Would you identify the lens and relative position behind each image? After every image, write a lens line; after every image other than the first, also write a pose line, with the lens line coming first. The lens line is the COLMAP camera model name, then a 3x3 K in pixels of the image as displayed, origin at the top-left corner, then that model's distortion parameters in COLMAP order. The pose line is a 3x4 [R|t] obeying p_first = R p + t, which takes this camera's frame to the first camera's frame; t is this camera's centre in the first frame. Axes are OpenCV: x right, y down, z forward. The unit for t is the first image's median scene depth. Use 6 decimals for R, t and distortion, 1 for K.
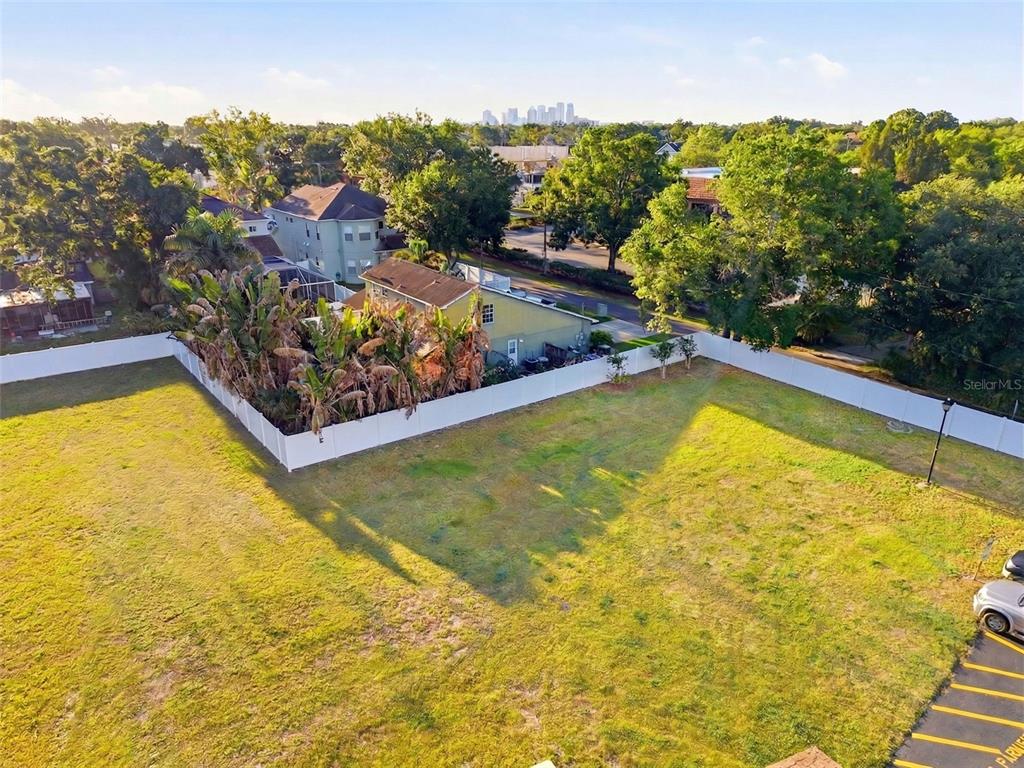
lens RADIAL K [[697.9, 0, 512.0], [0, 697.9, 384.0], [0, 0, 1]] dist [0.071972, -0.047007]
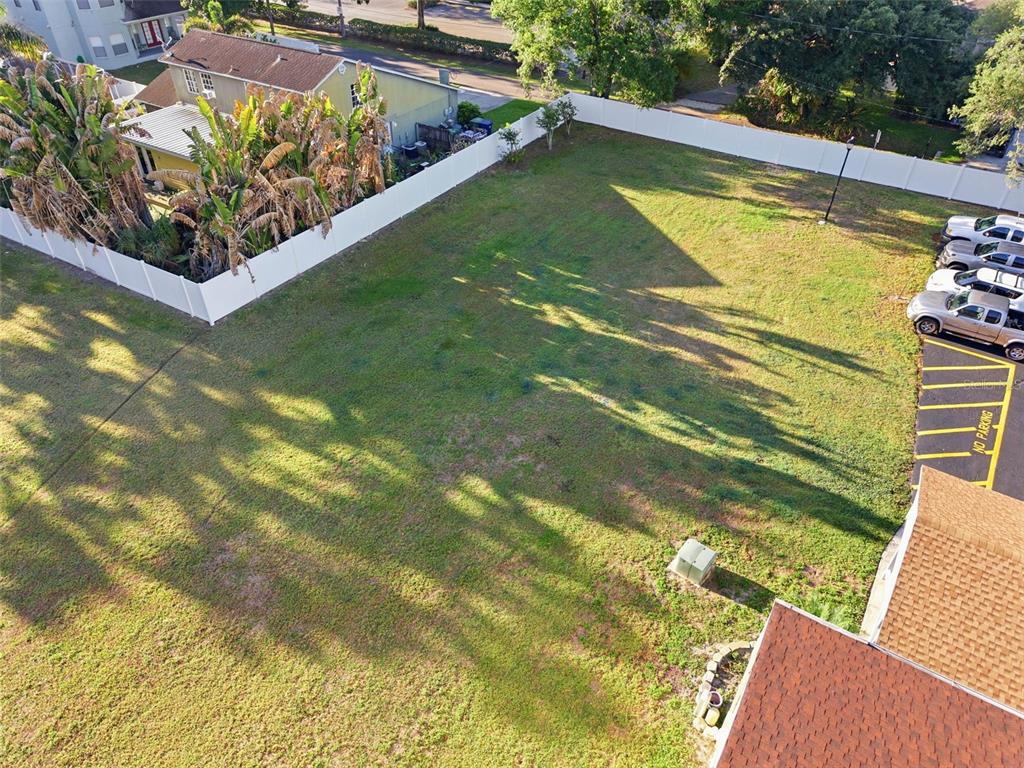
lens RADIAL K [[697.9, 0, 512.0], [0, 697.9, 384.0], [0, 0, 1]] dist [0.071972, -0.047007]
pose [[0.935864, -0.223214, 0.272642, -0.200881], [0.129409, 0.937418, 0.323265, -0.030641], [-0.327737, -0.267250, 0.906182, 0.088754]]
